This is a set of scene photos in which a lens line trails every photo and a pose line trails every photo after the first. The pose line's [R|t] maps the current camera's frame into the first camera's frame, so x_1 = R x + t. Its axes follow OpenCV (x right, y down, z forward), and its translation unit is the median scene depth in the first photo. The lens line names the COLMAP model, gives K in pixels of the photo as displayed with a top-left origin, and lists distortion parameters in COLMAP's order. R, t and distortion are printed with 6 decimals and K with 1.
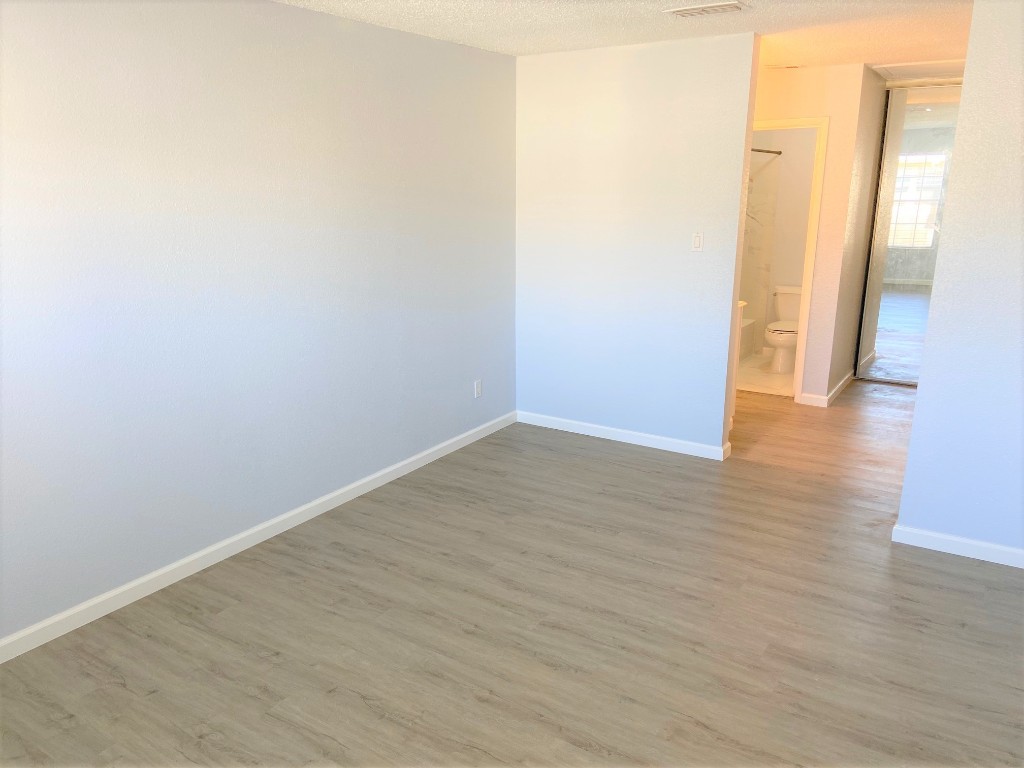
lens RADIAL K [[756.0, 0, 512.0], [0, 756.0, 384.0], [0, 0, 1]] dist [0.112871, -0.134155]
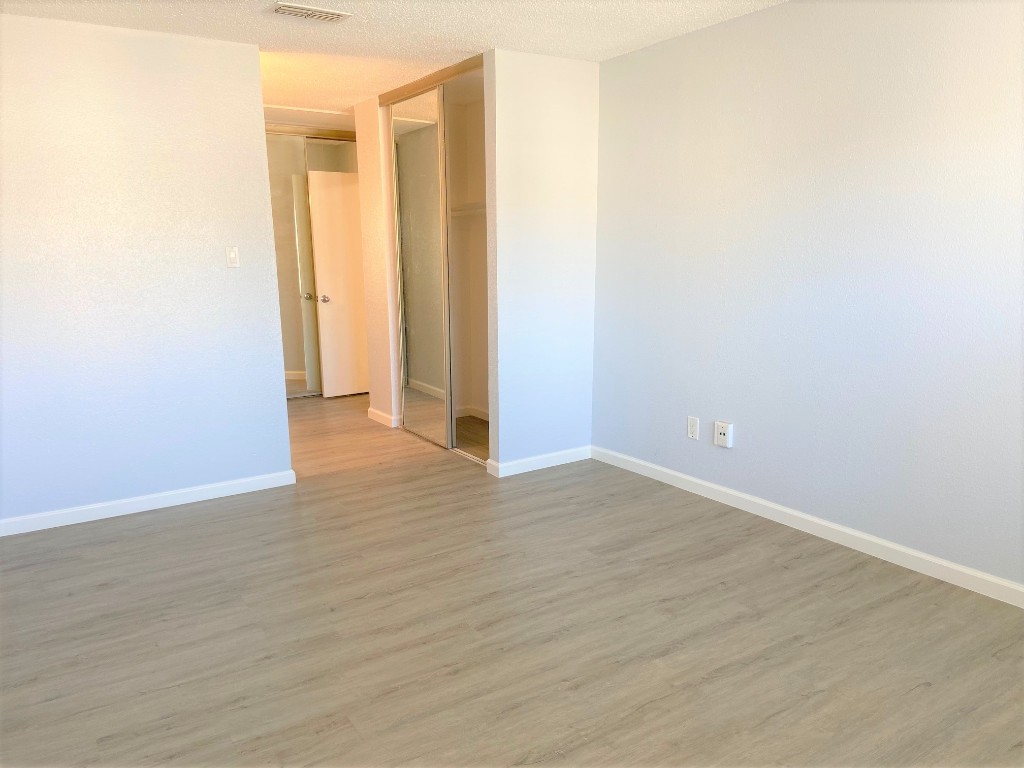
lens RADIAL K [[756.0, 0, 512.0], [0, 756.0, 384.0], [0, 0, 1]] dist [0.112871, -0.134155]
pose [[0.414249, -0.163069, 0.895436, -0.680881], [0.240871, 0.968383, 0.064921, -0.027229], [-0.877712, 0.188791, 0.440431, 0.455837]]
